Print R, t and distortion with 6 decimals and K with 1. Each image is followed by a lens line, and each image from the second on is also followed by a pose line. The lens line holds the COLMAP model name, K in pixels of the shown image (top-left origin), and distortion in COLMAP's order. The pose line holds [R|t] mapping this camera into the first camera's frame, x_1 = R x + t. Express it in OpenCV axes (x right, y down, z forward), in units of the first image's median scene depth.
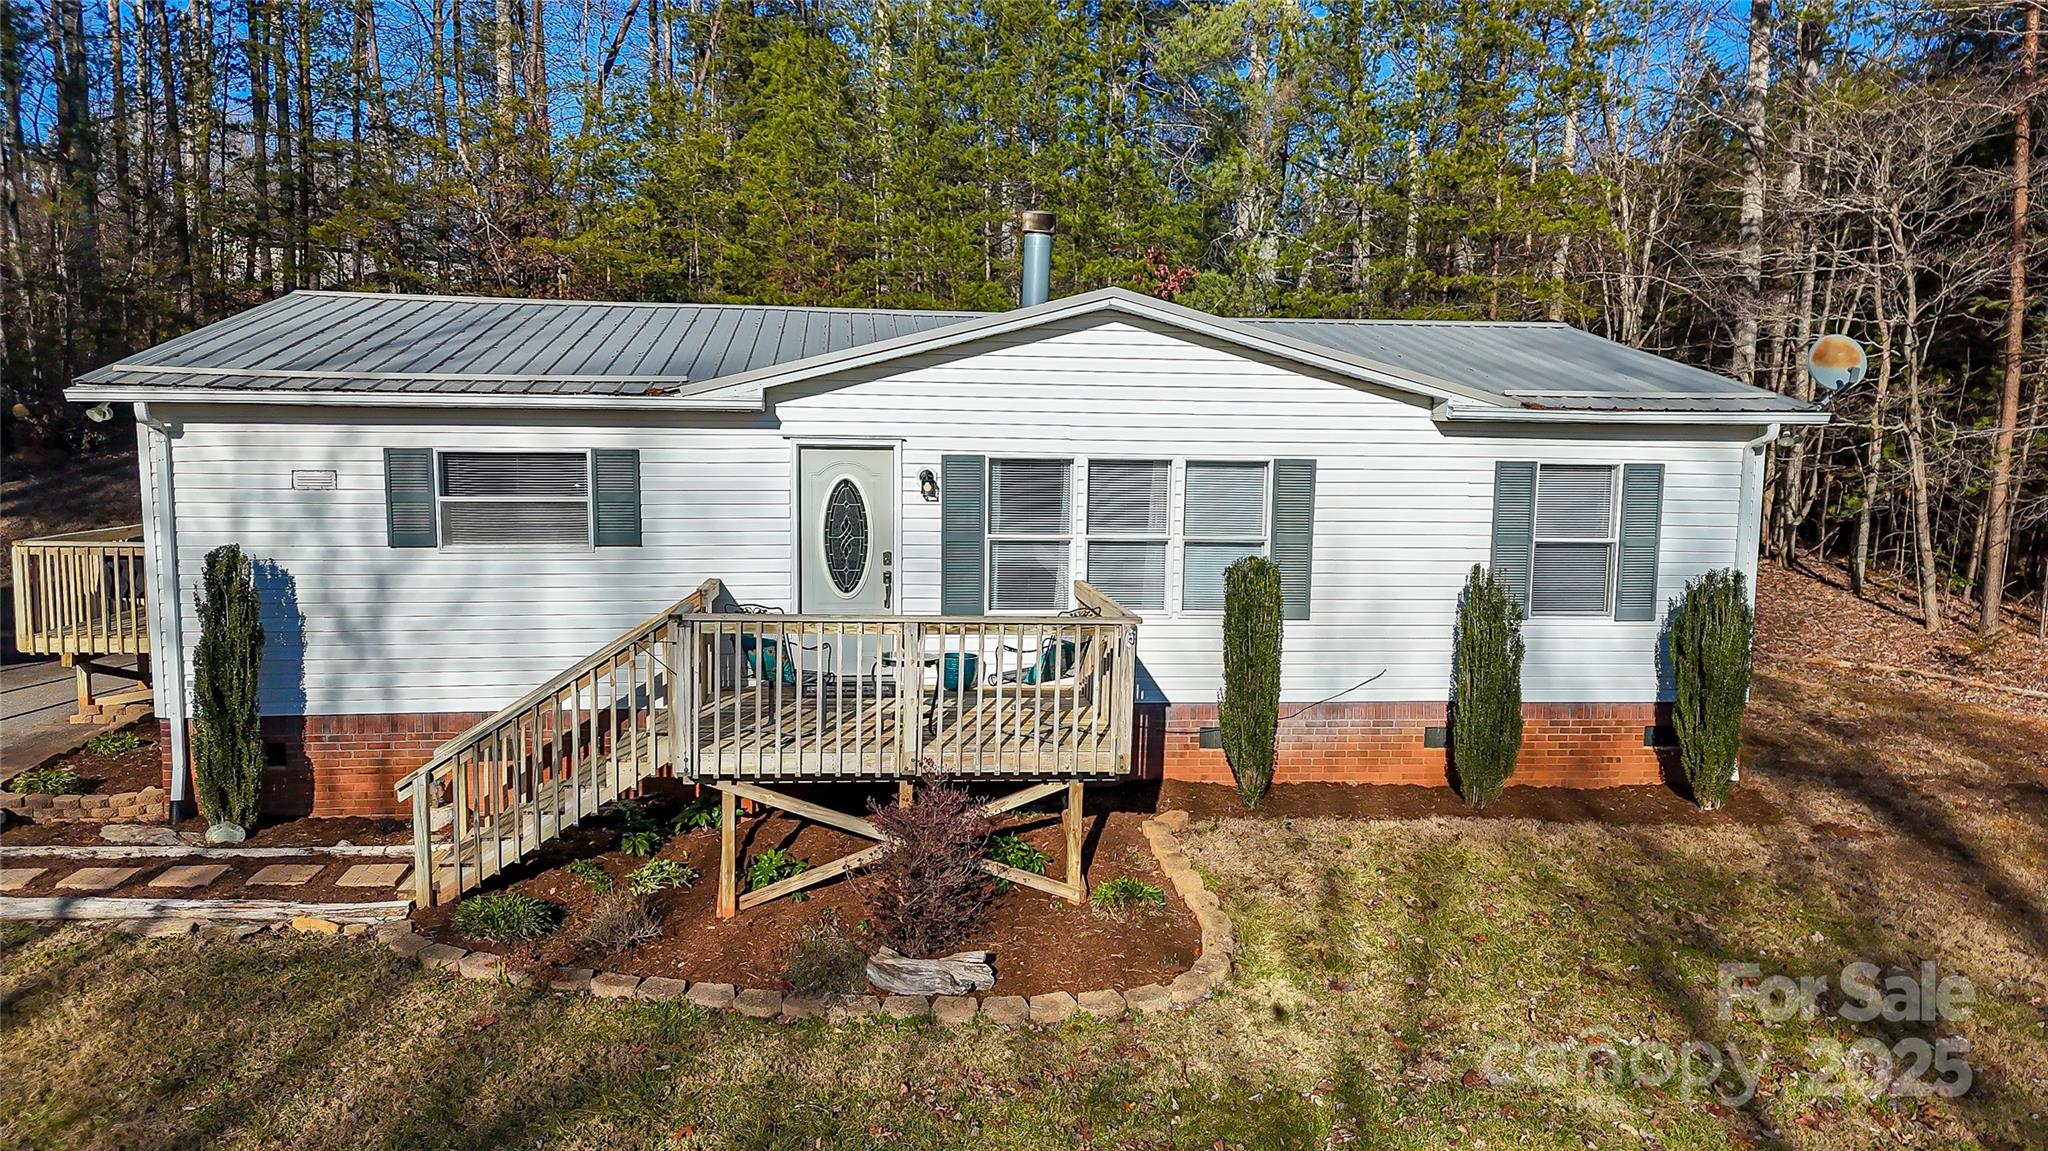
lens RADIAL K [[1422.0, 0, 1018.7], [0, 1422.0, 566.9], [0, 0, 1]] dist [0.086142, -0.071740]
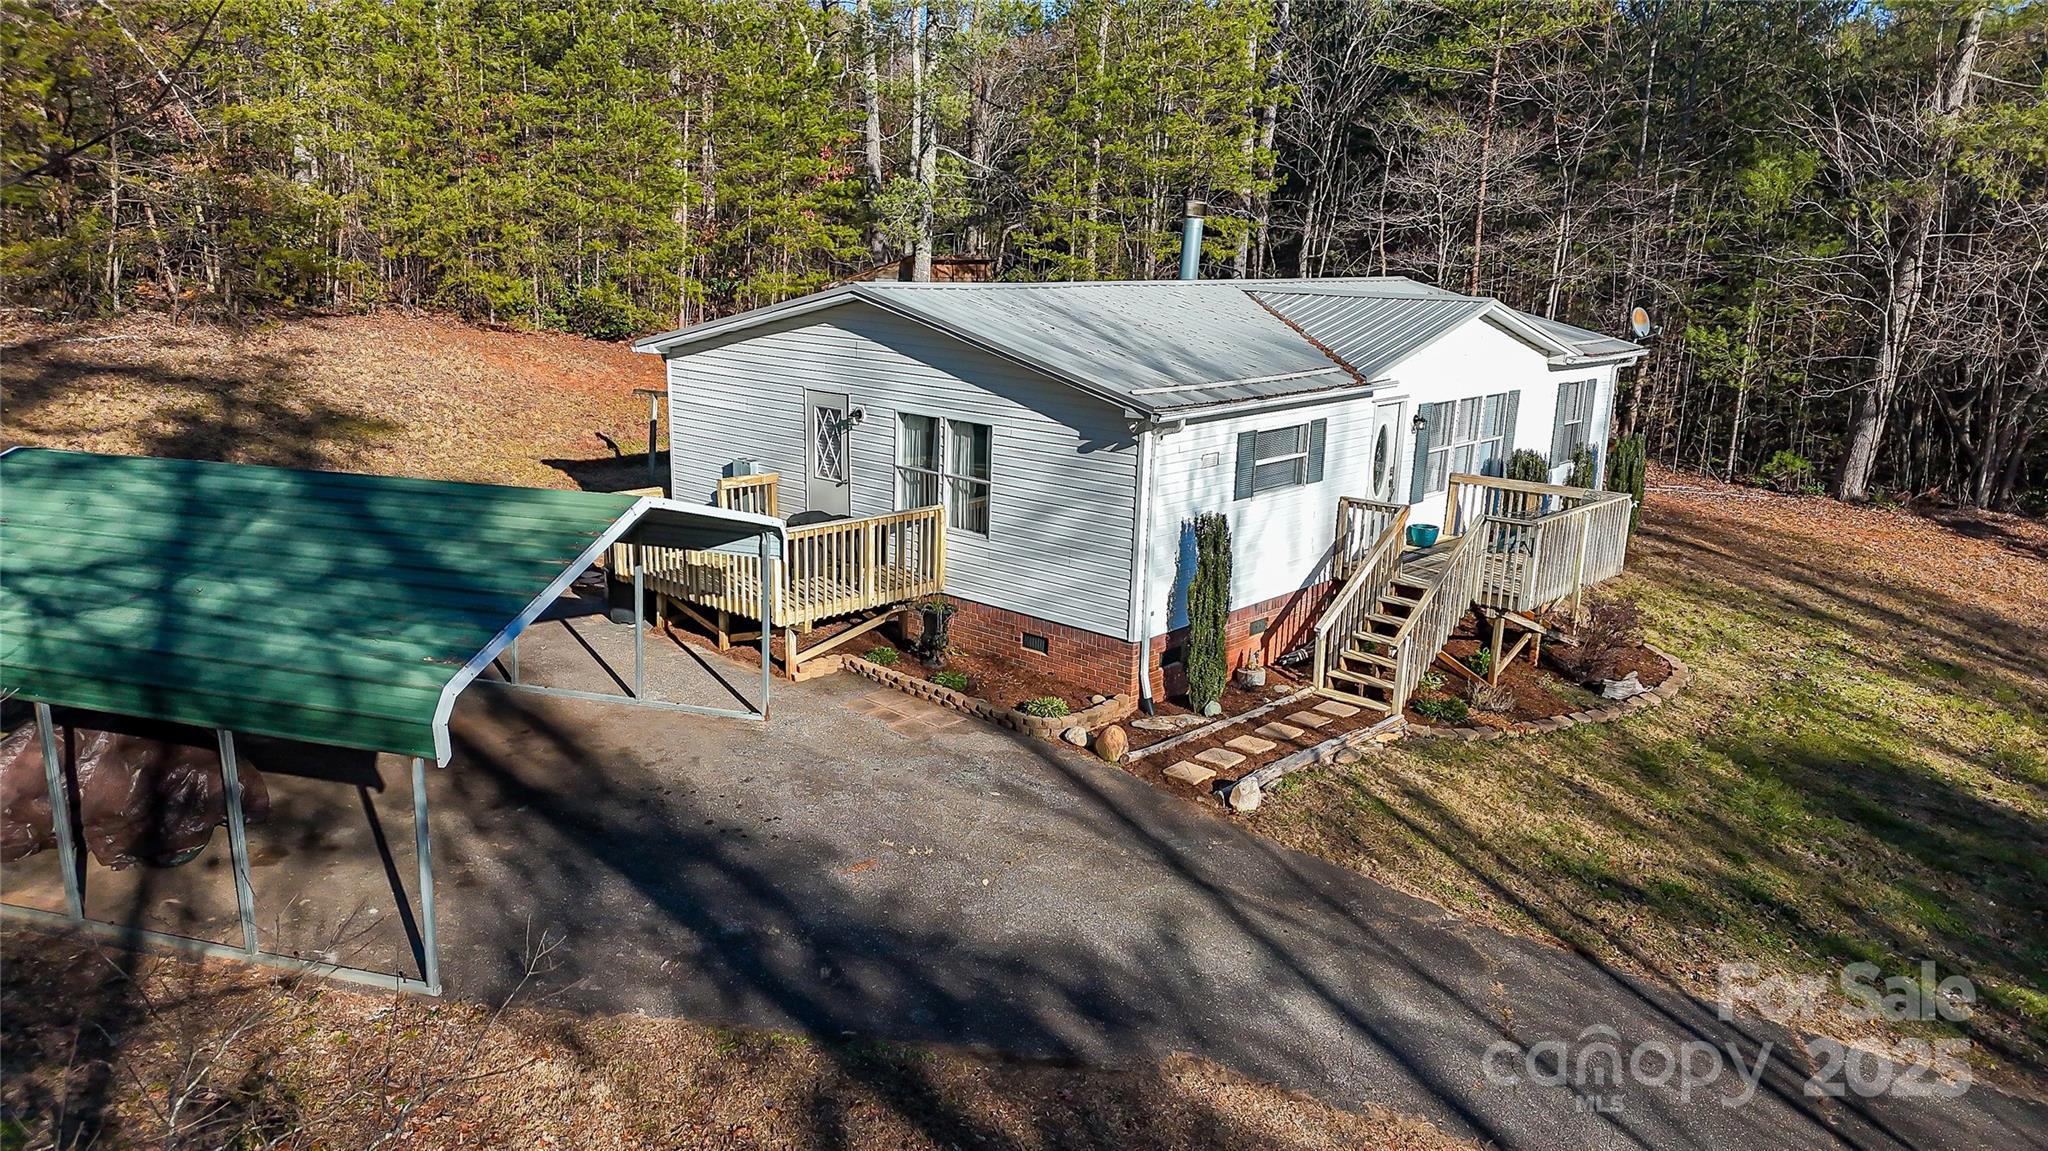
lens RADIAL K [[1422.0, 0, 1011.6], [0, 1422.0, 563.0], [0, 0, 1]] dist [0.086142, -0.071740]
pose [[0.749979, -0.145386, 0.645286, -1.469658], [0.054231, 0.985777, 0.159071, -0.183789], [-0.659235, -0.084305, 0.747196, 0.068211]]
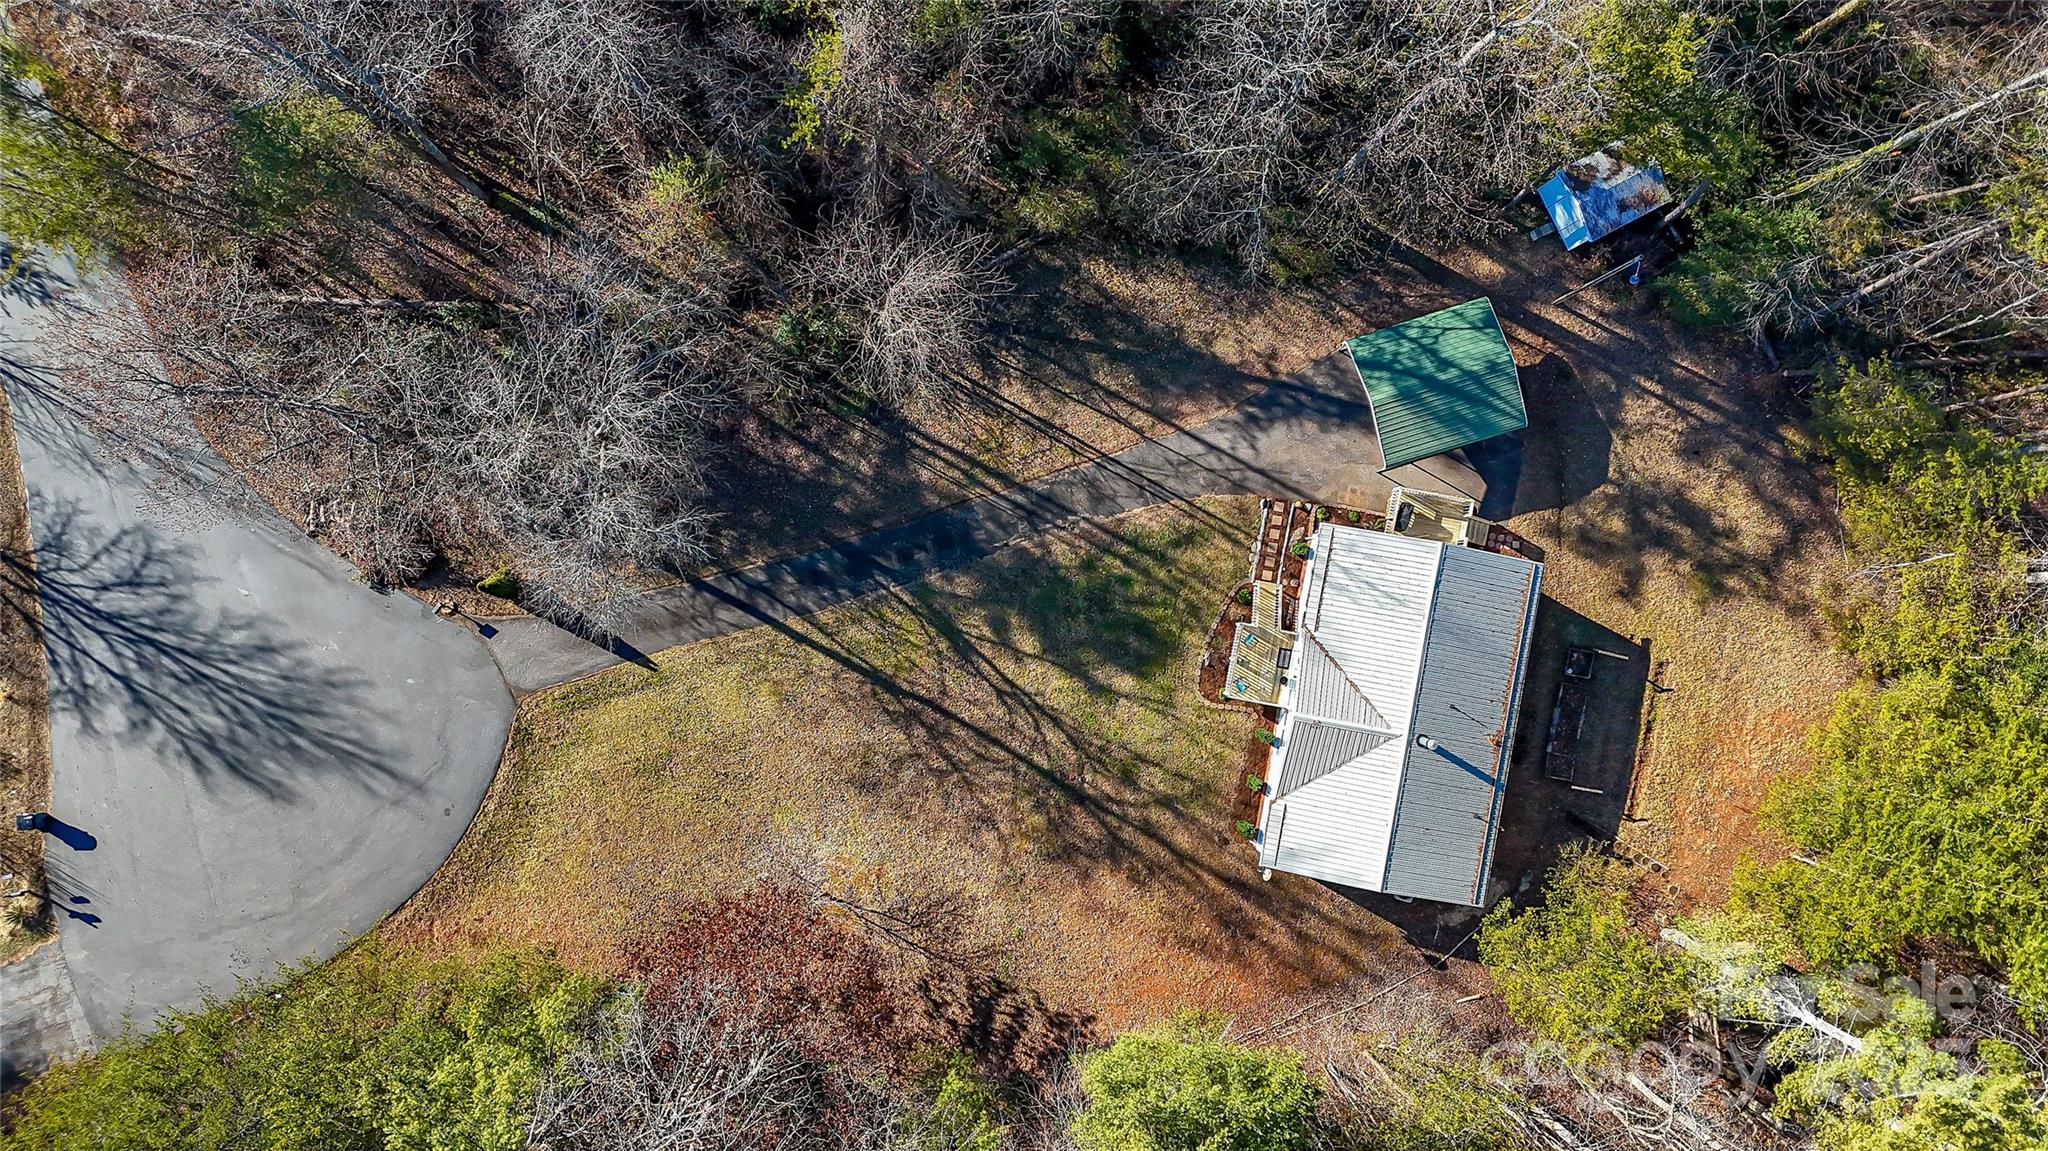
lens RADIAL K [[1422.0, 0, 1001.5], [0, 1422.0, 566.5], [0, 0, 1]] dist [0.086142, -0.071740]
pose [[-0.298780, 0.953235, -0.045529, 0.092887], [-0.152304, -0.000532, 0.988334, -4.696488], [0.942090, 0.302228, 0.145341, -0.776653]]
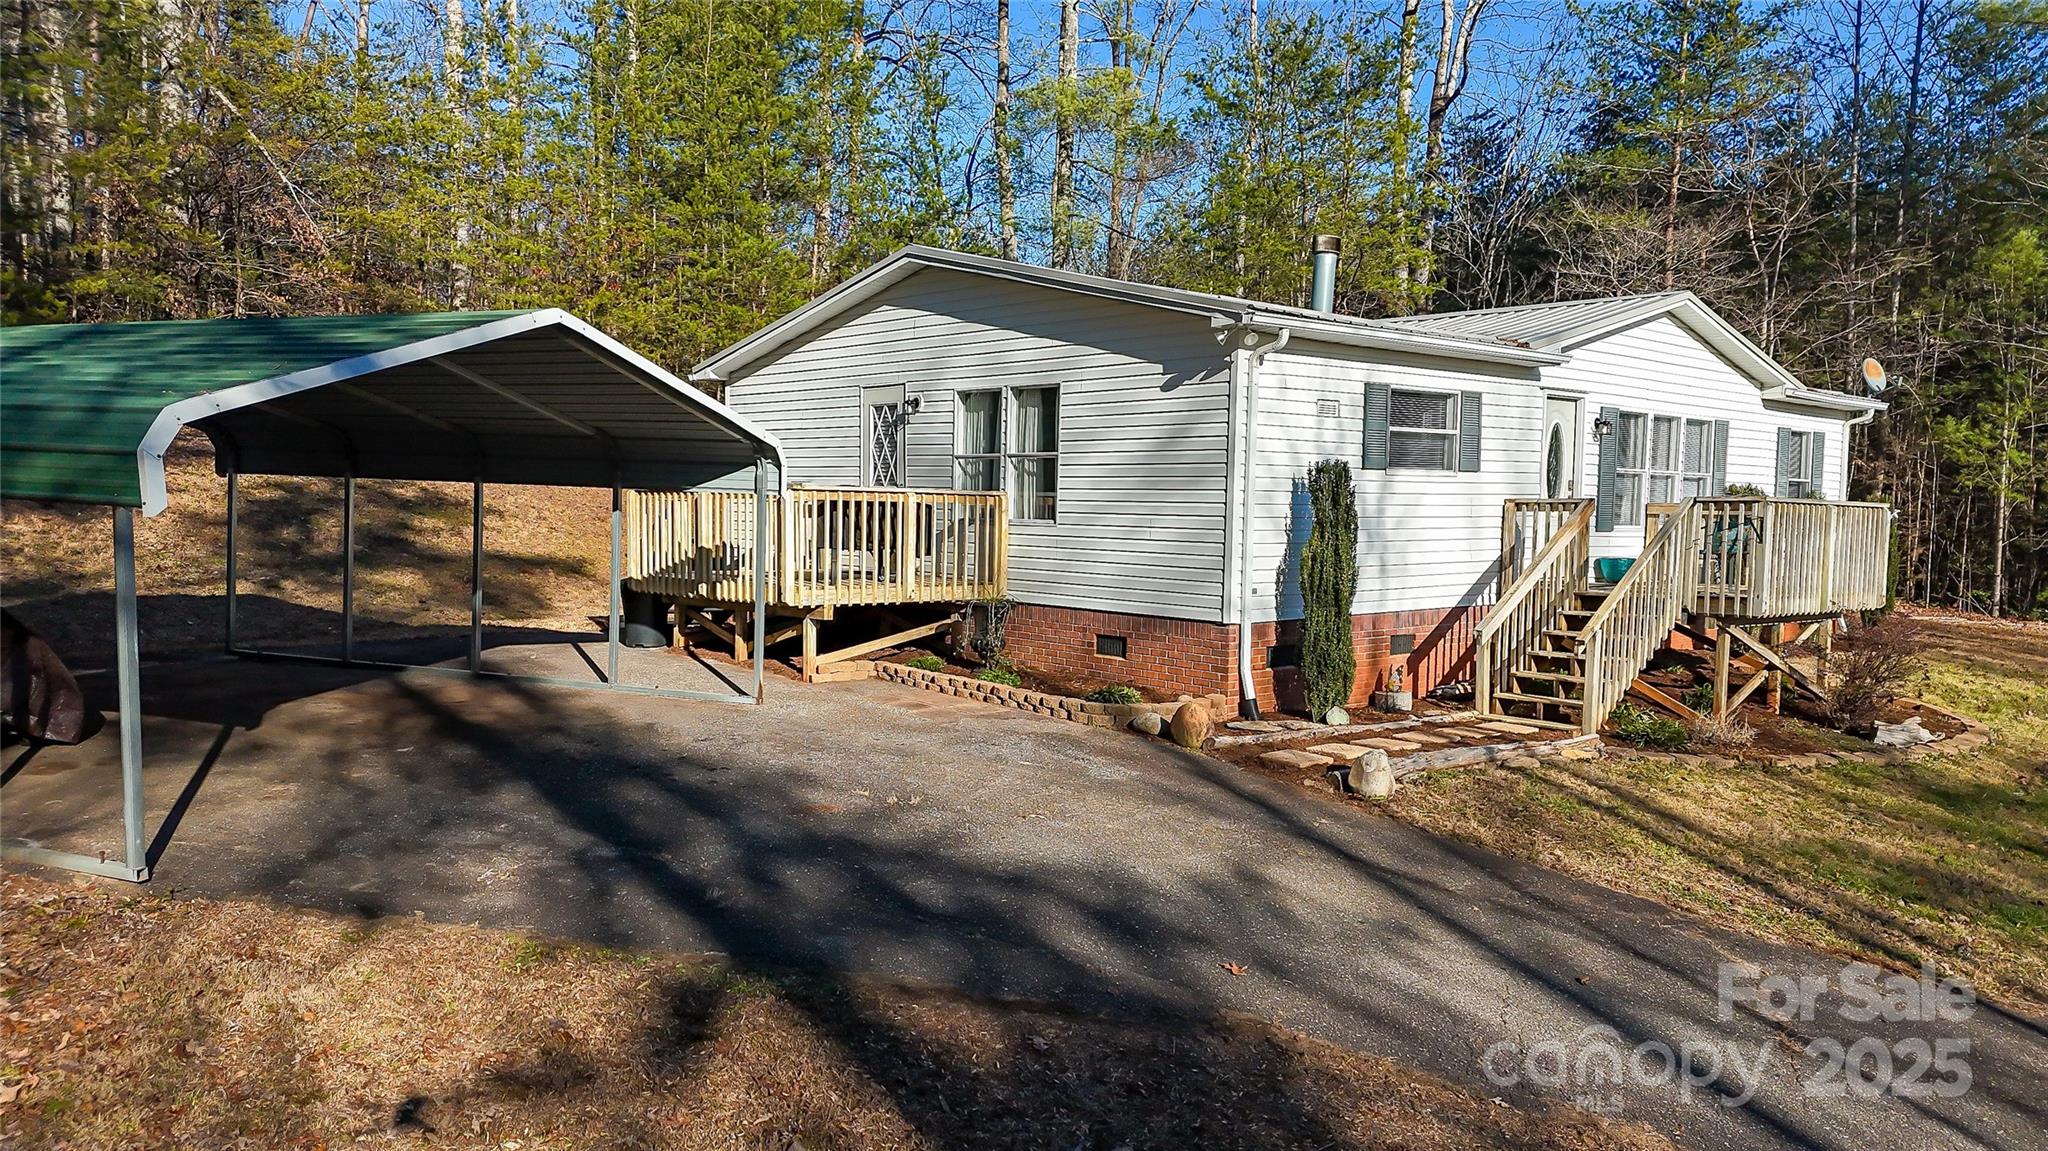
lens RADIAL K [[1422.0, 0, 1030.8], [0, 1422.0, 571.6], [0, 0, 1]] dist [0.086142, -0.071740]
pose [[0.818675, -0.030586, 0.573442, -1.256868], [0.055898, 0.998083, -0.026567, 0.080054], [-0.571530, 0.053804, 0.818816, 0.207076]]
